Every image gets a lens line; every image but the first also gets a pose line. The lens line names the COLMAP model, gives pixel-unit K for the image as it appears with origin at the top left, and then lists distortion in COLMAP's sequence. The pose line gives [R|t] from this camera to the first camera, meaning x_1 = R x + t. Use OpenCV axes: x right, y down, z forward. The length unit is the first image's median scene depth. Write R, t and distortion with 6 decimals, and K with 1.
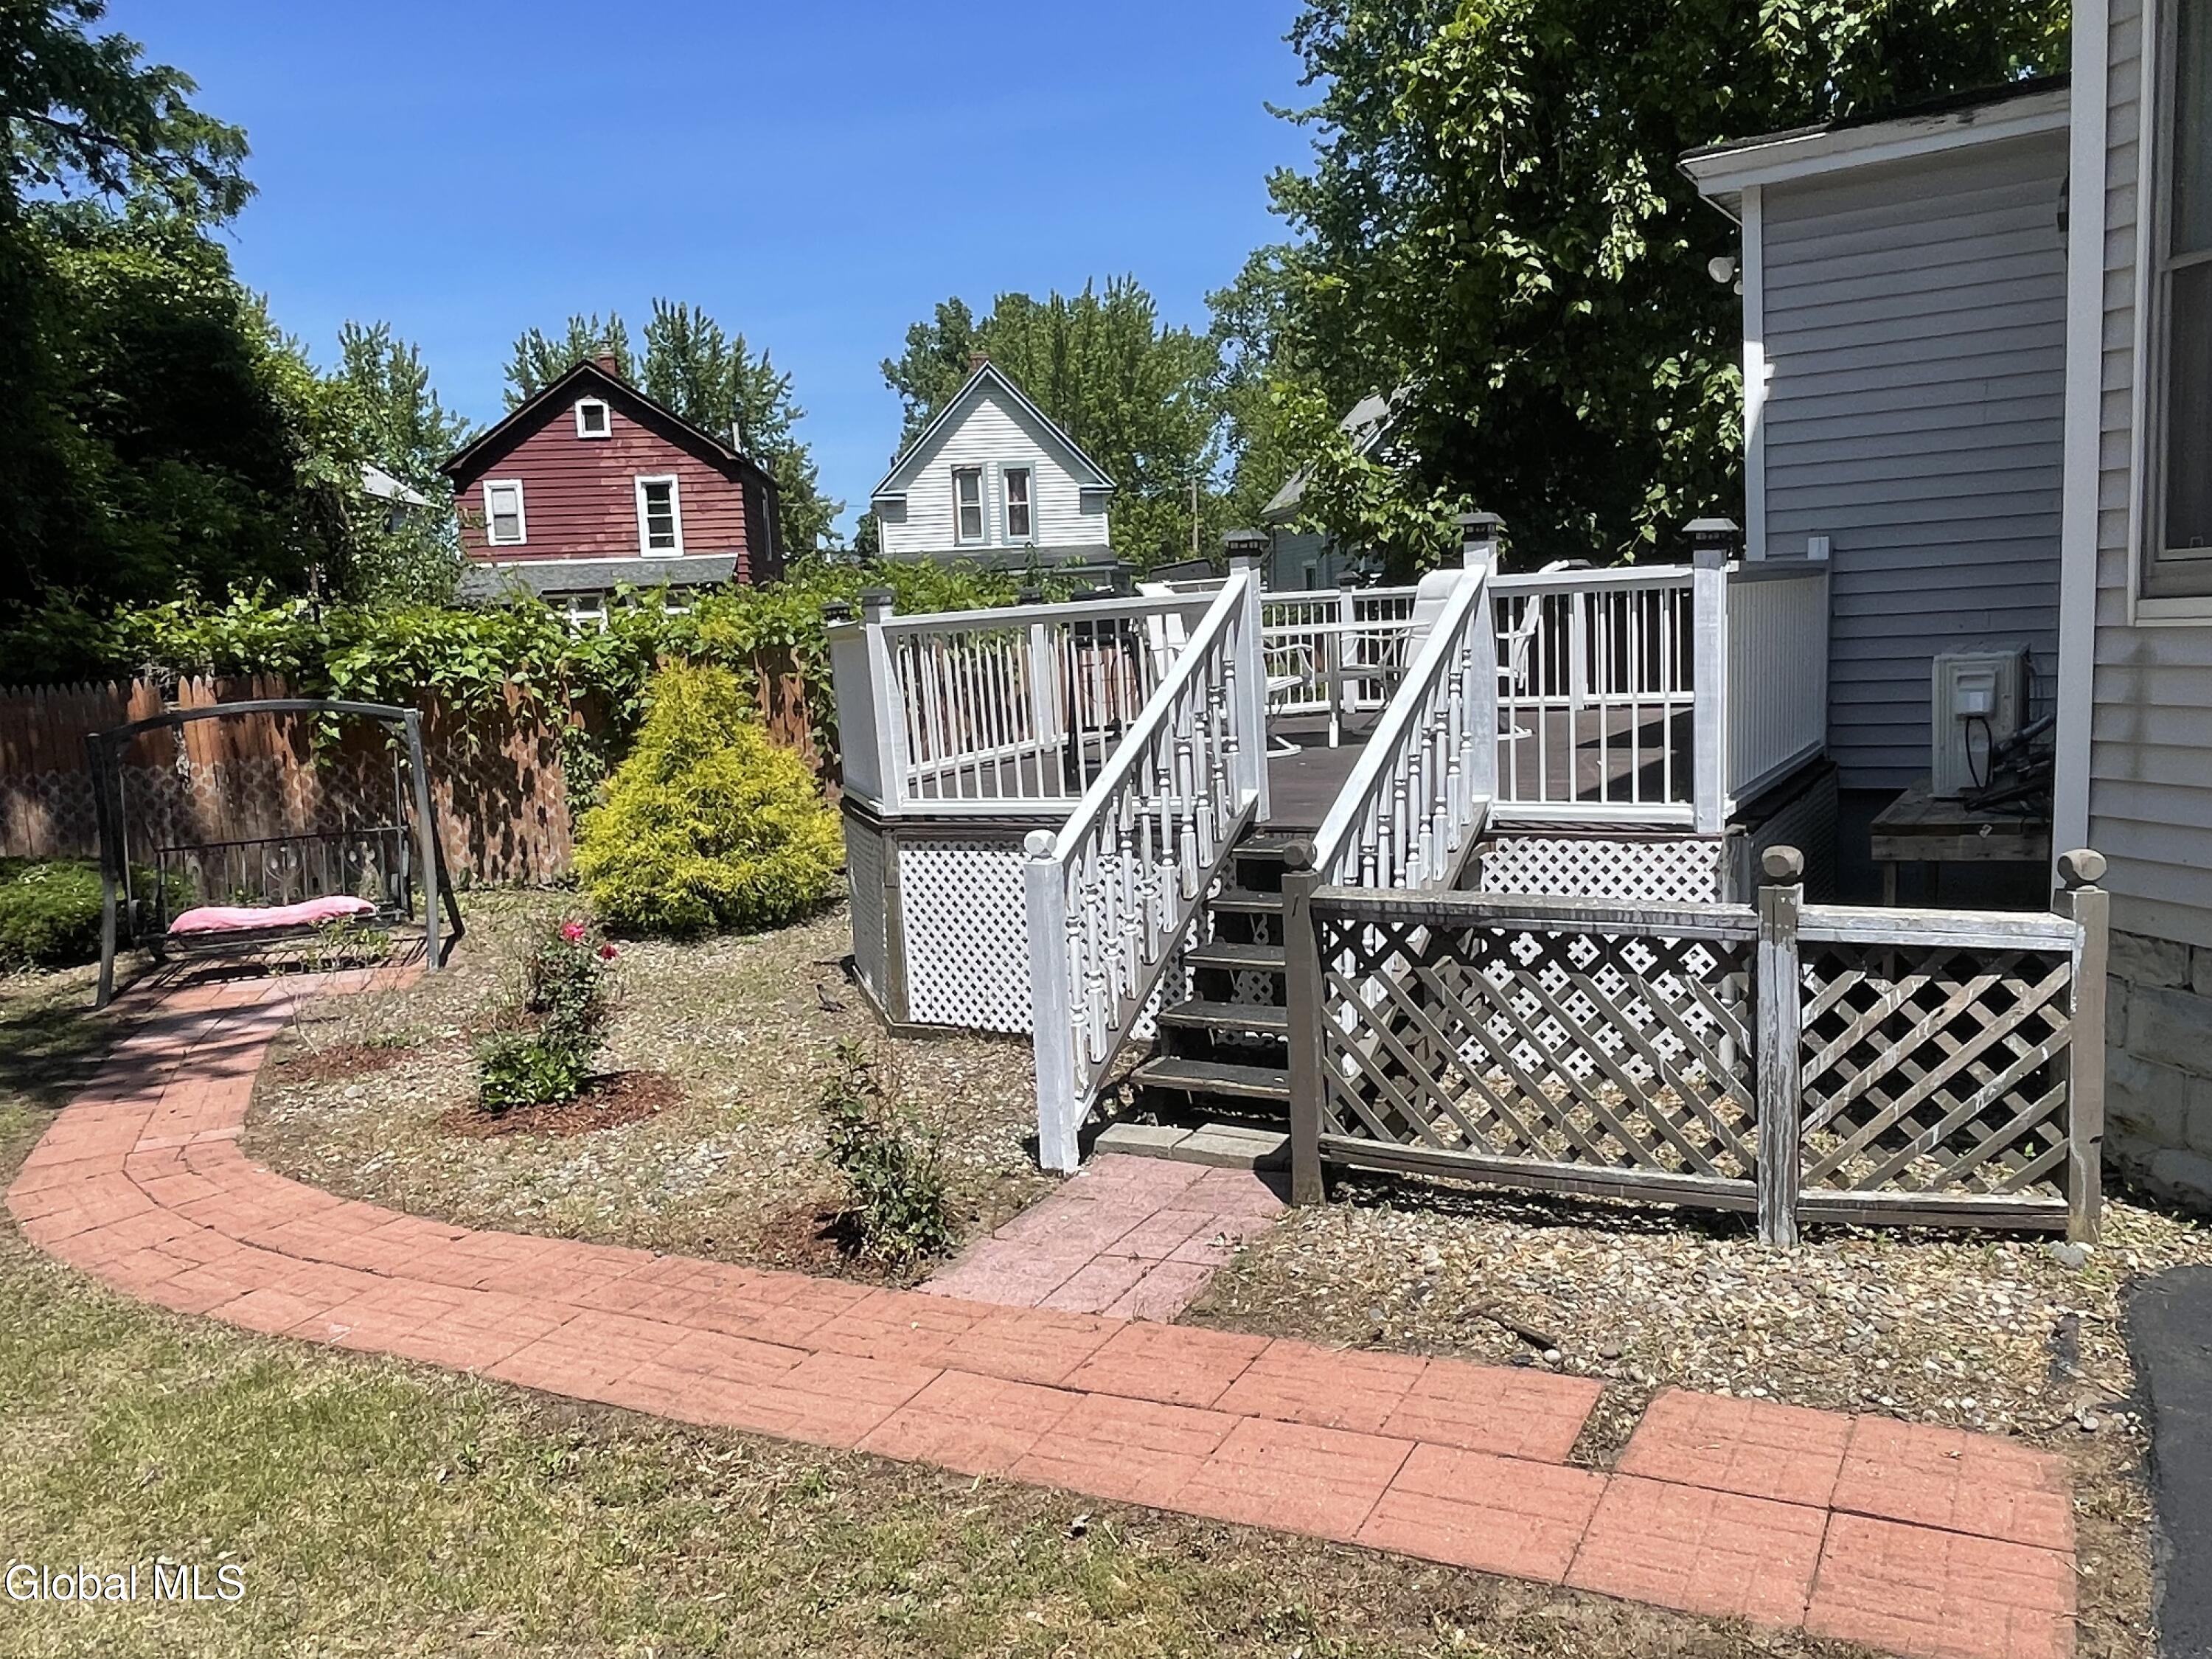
lens RADIAL K [[1665.3, 0, 1106.5], [0, 1665.3, 833.9], [0, 0, 1]] dist [0.013041, -0.019349]
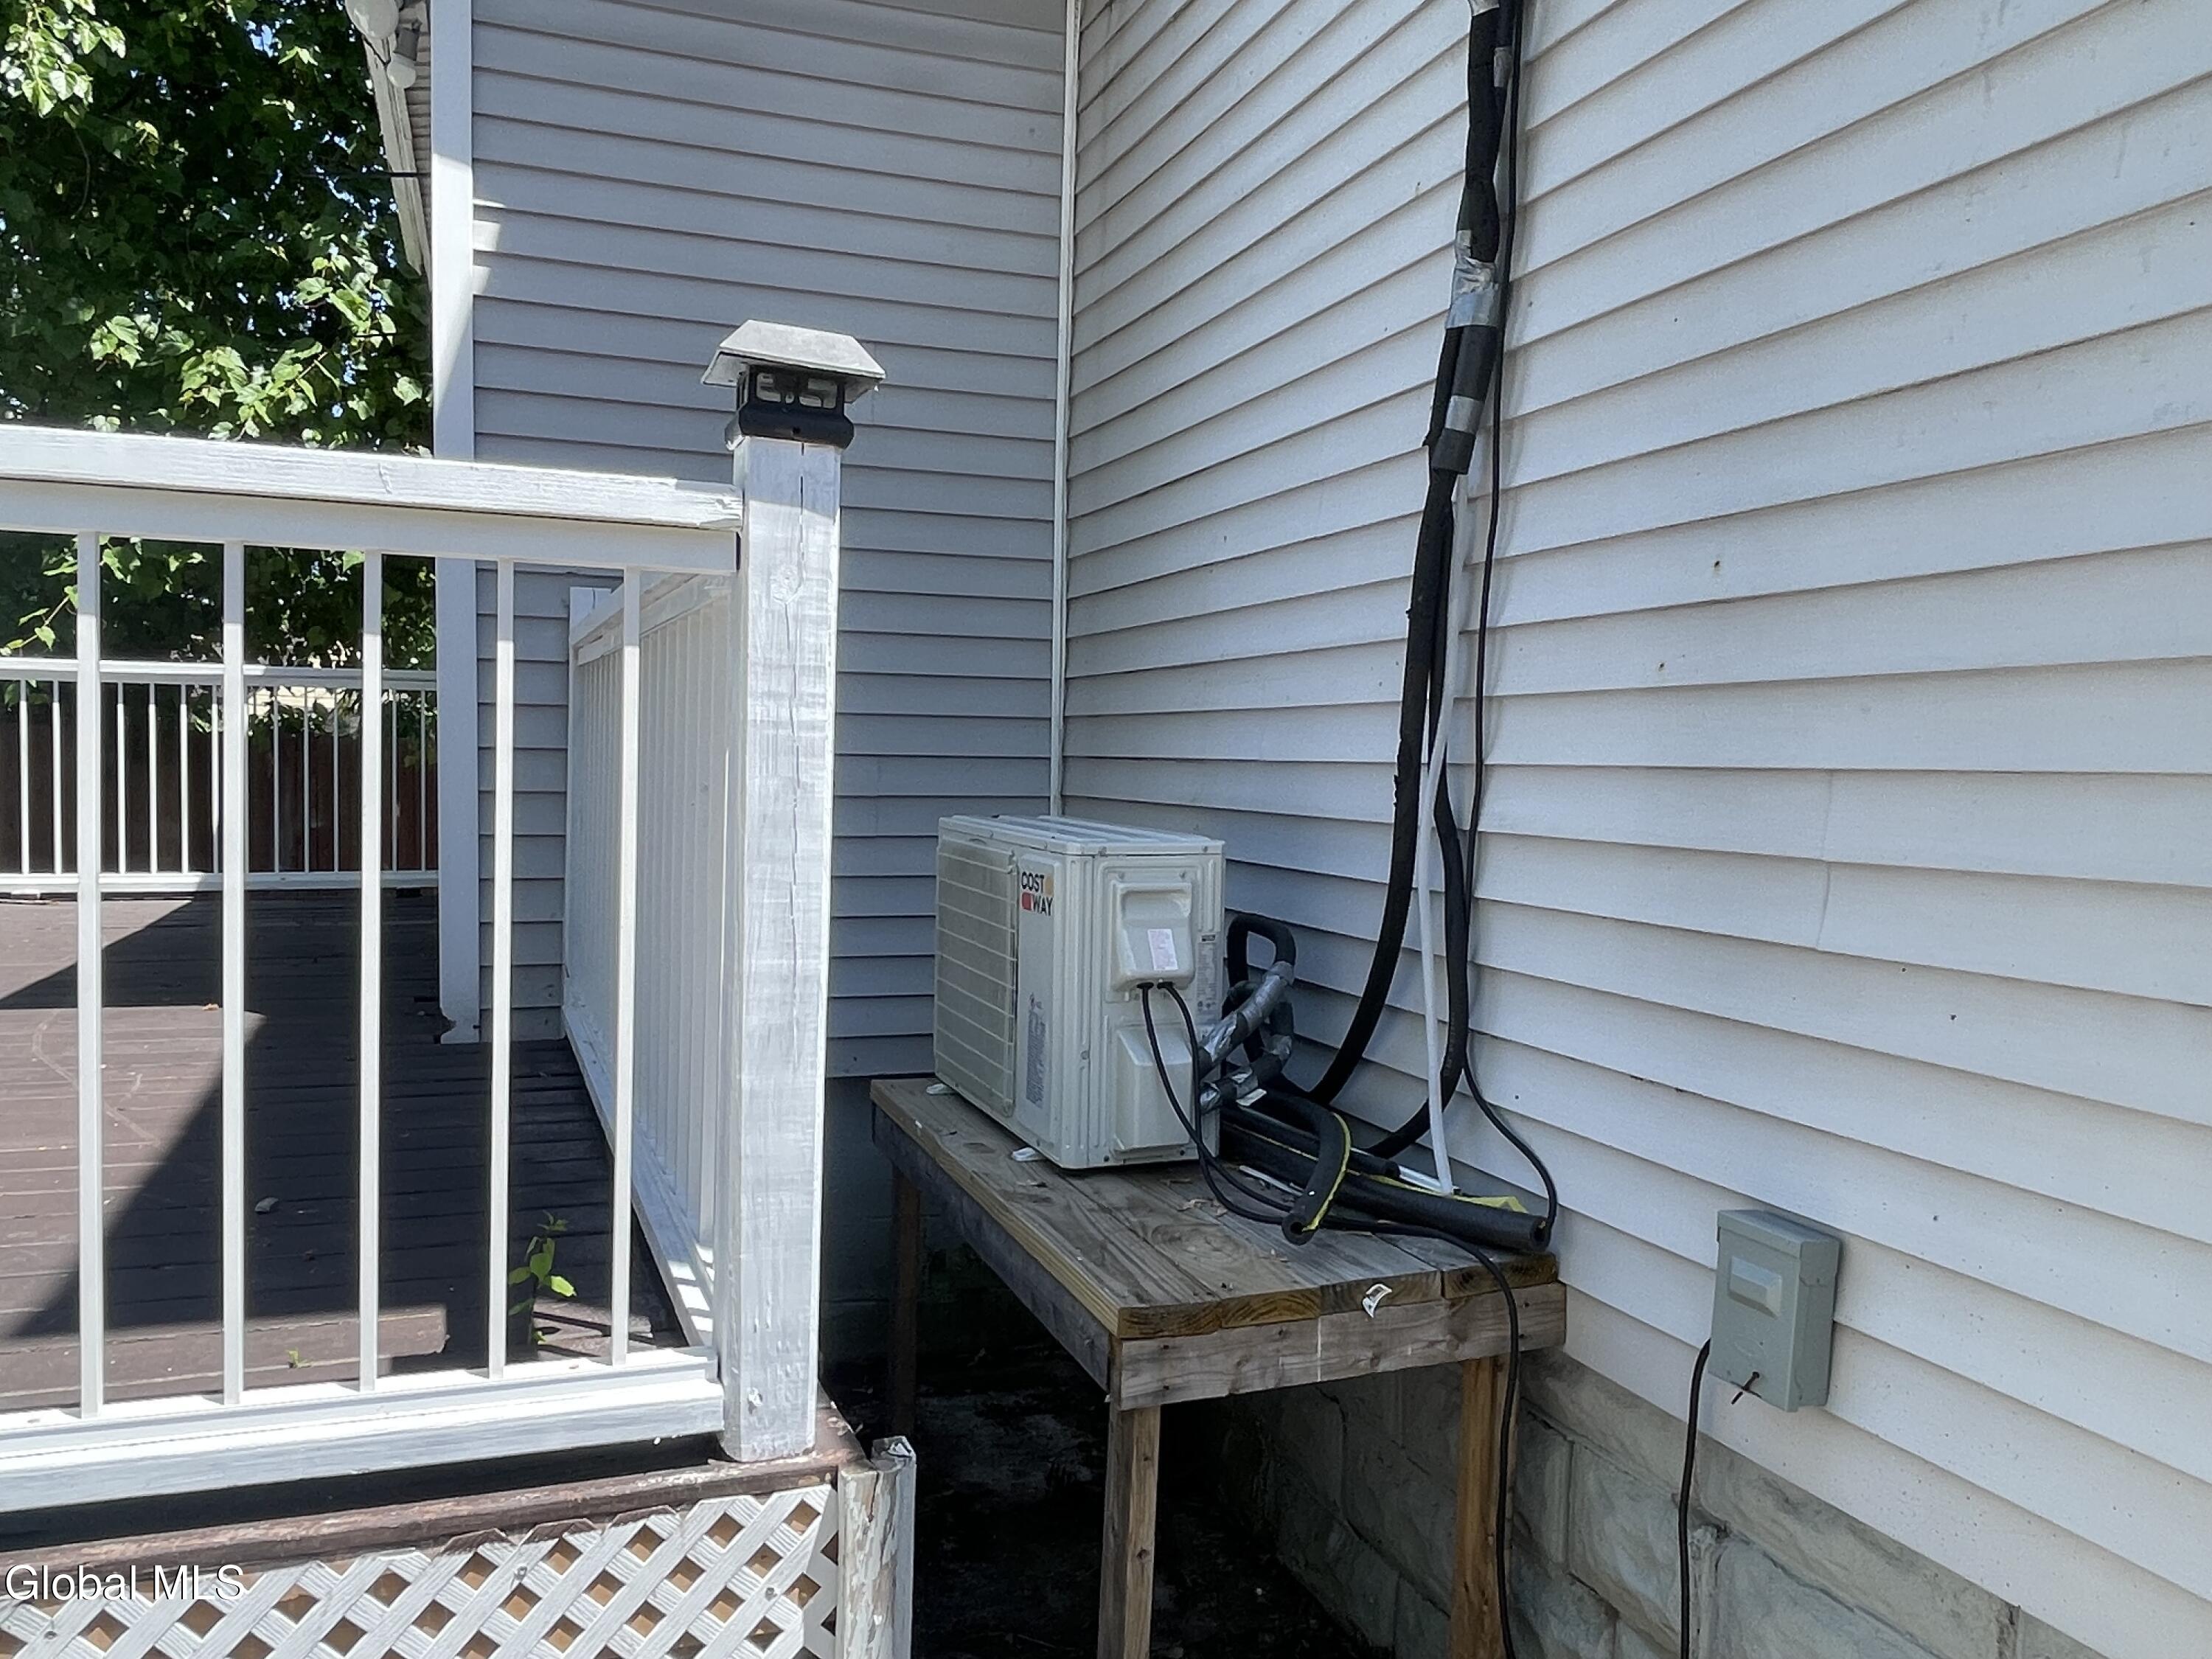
lens RADIAL K [[1665.3, 0, 1107.1], [0, 1665.3, 864.4], [0, 0, 1]] dist [0.013041, -0.019349]
pose [[0.611032, 0.011039, 0.791529, 0.165595], [0.045681, 0.997745, -0.049179, -0.082905], [-0.790286, 0.066208, 0.609150, 0.758813]]
